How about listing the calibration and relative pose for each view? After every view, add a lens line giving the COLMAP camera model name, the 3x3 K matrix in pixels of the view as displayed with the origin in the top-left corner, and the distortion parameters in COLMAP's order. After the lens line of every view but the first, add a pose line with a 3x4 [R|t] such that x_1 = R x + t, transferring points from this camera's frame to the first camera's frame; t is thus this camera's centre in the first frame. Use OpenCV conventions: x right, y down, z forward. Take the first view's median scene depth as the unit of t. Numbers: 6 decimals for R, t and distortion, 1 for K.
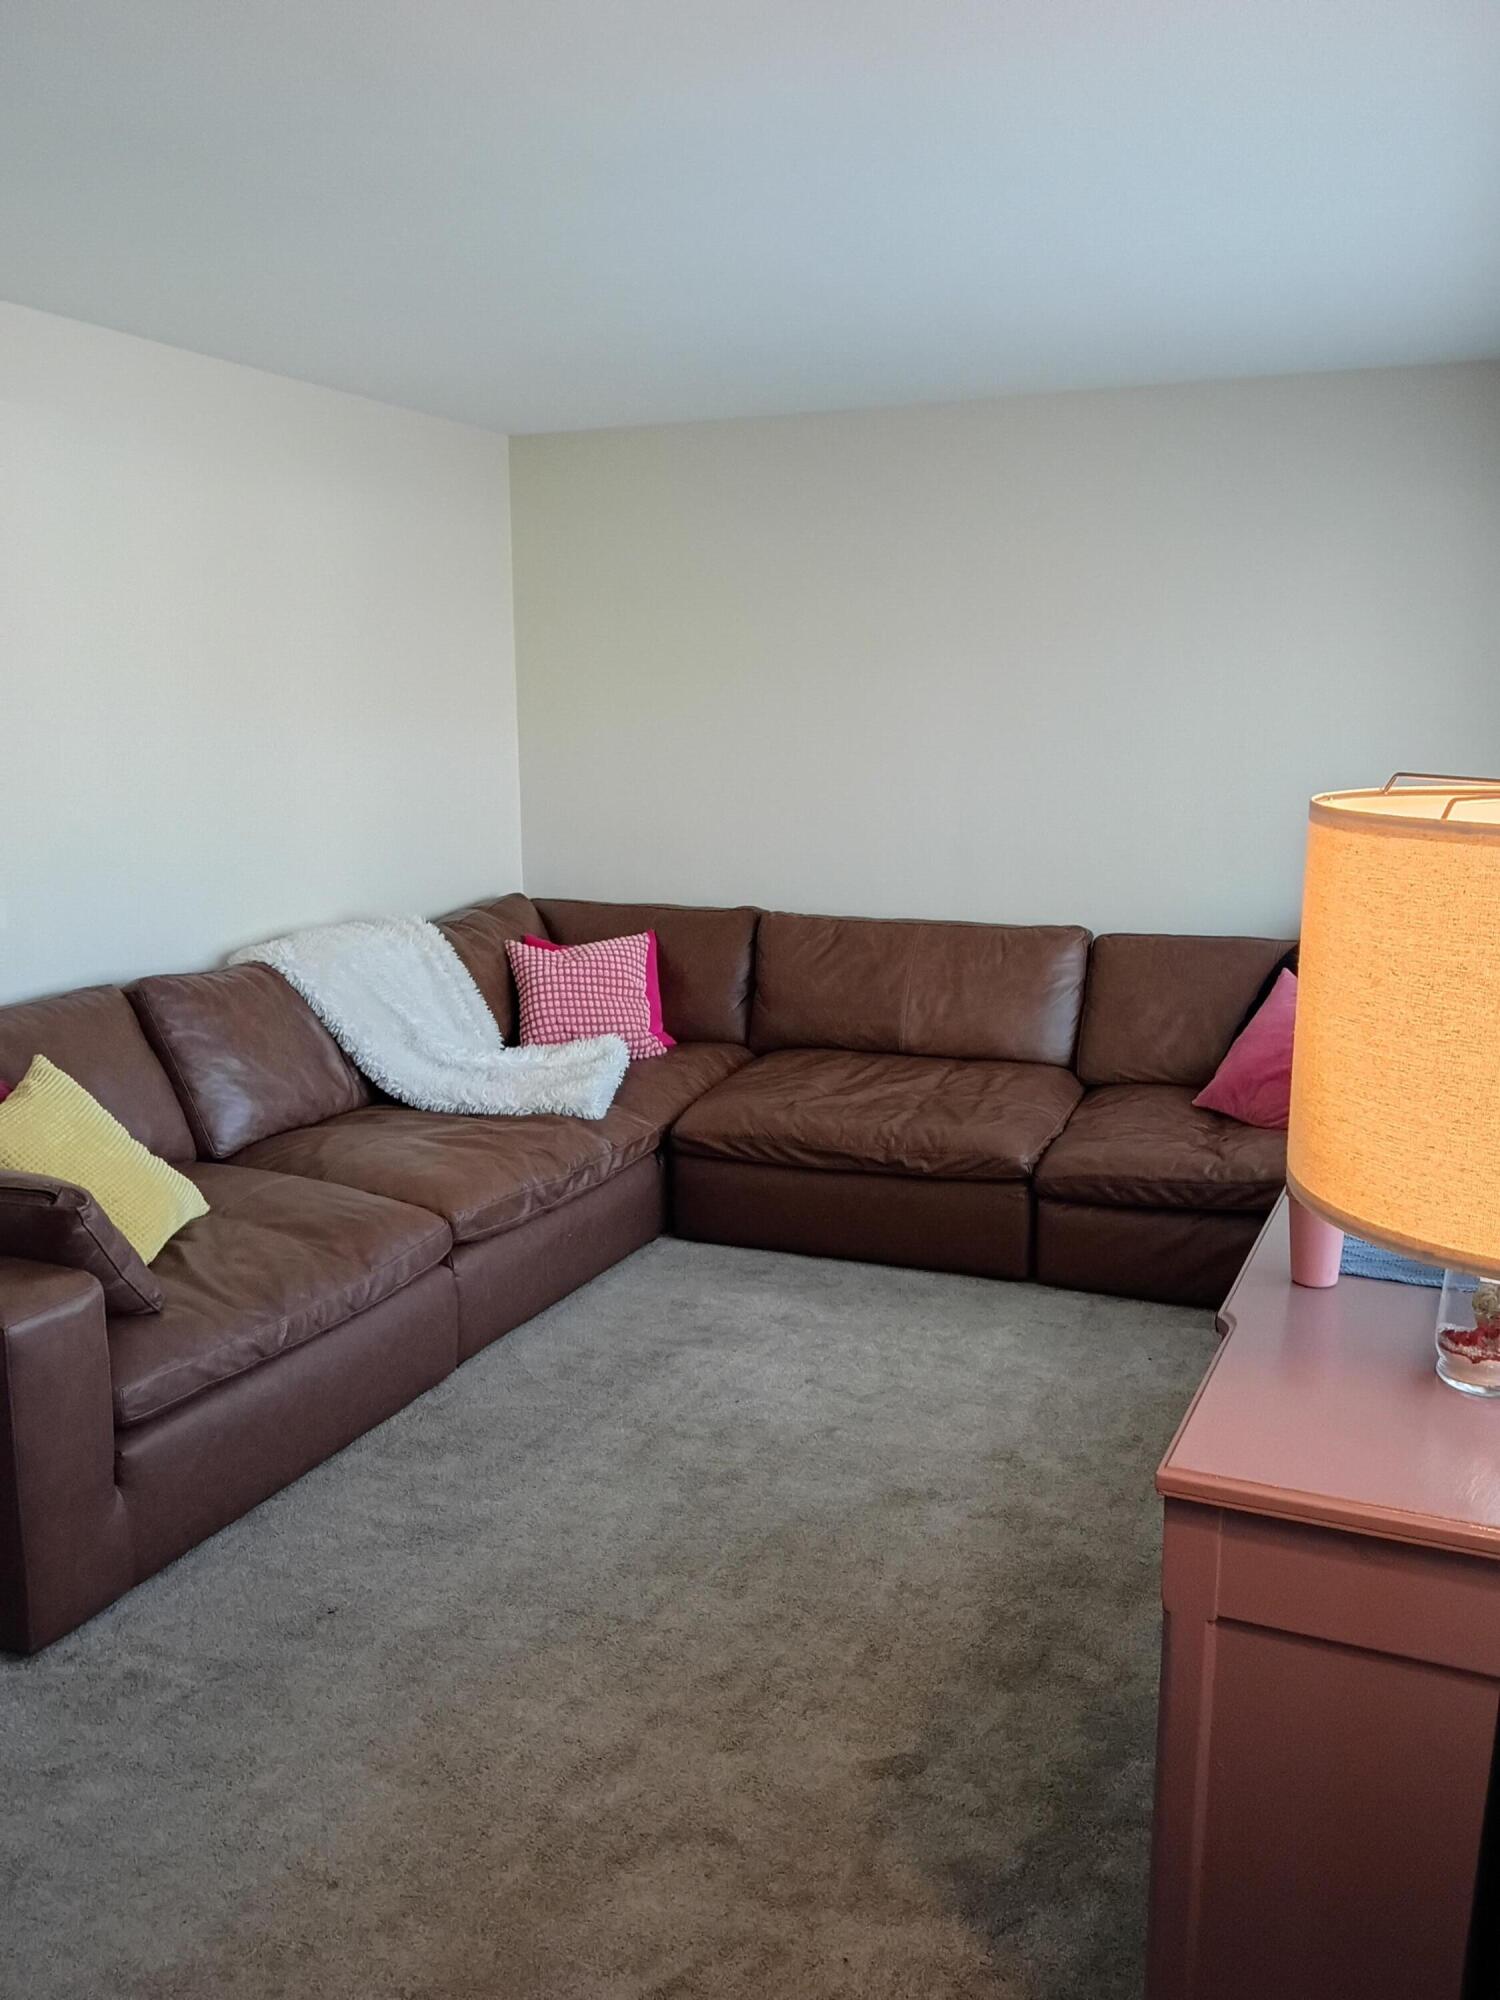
lens RADIAL K [[1650.7, 0, 750.0], [0, 1650.7, 1000.0], [0, 0, 1]] dist [0.068475, -0.110148]
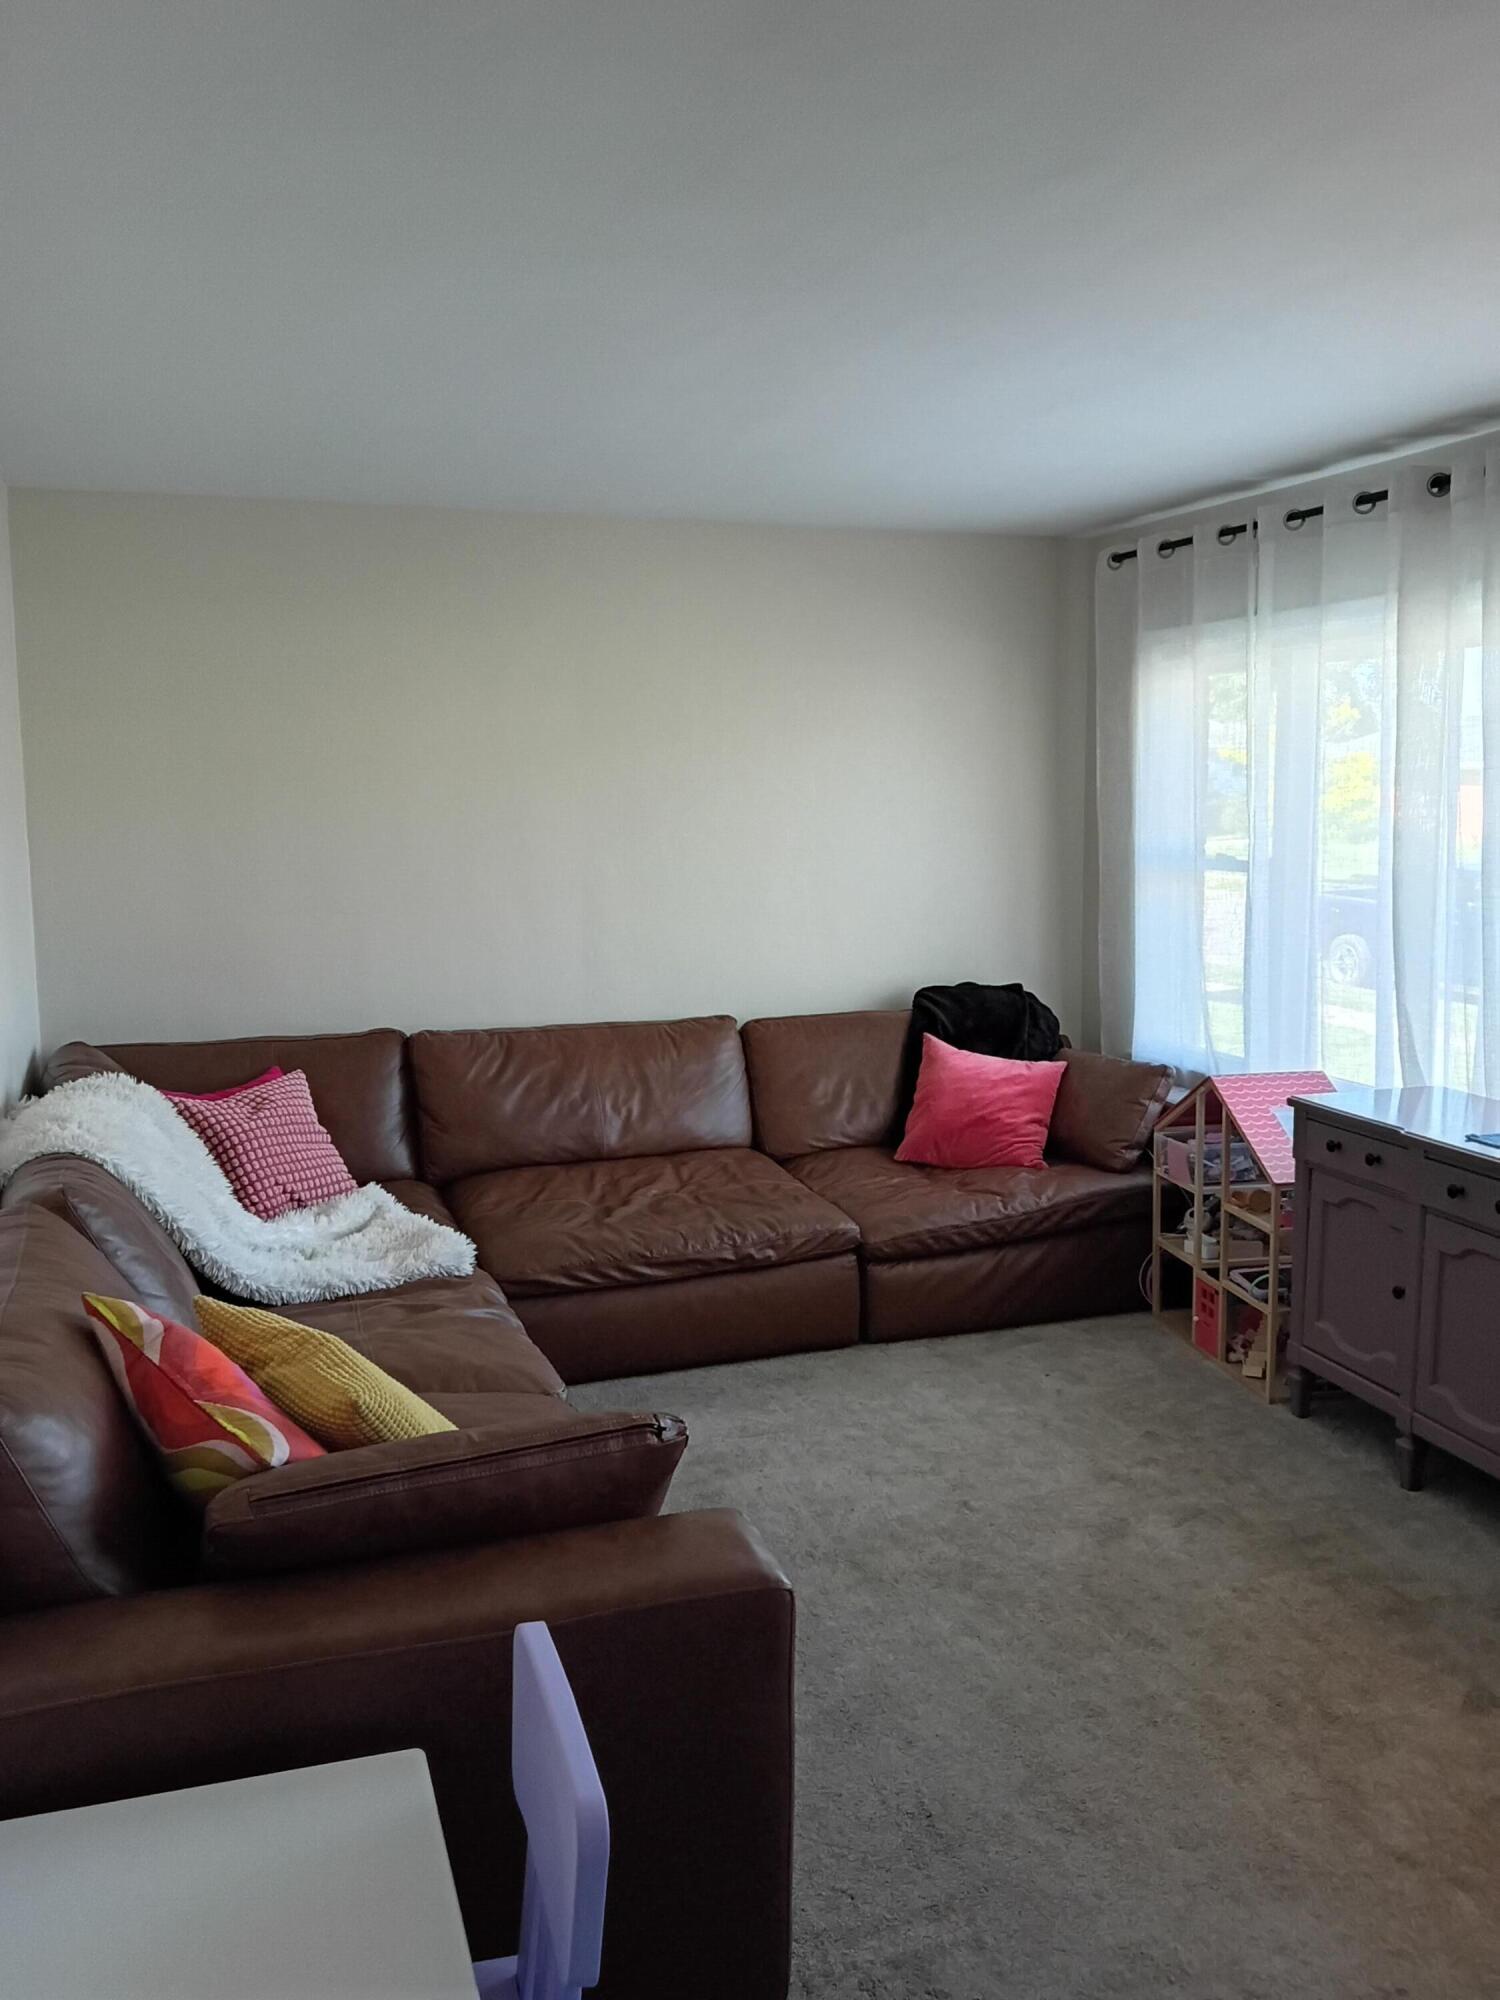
lens RADIAL K [[1650.7, 0, 750.0], [0, 1650.7, 1000.0], [0, 0, 1]] dist [0.068475, -0.110148]
pose [[0.741447, -0.084061, 0.665725, -0.569544], [0.123403, 0.992282, -0.012144, -0.045160], [-0.659567, 0.091157, 0.746098, 0.226457]]
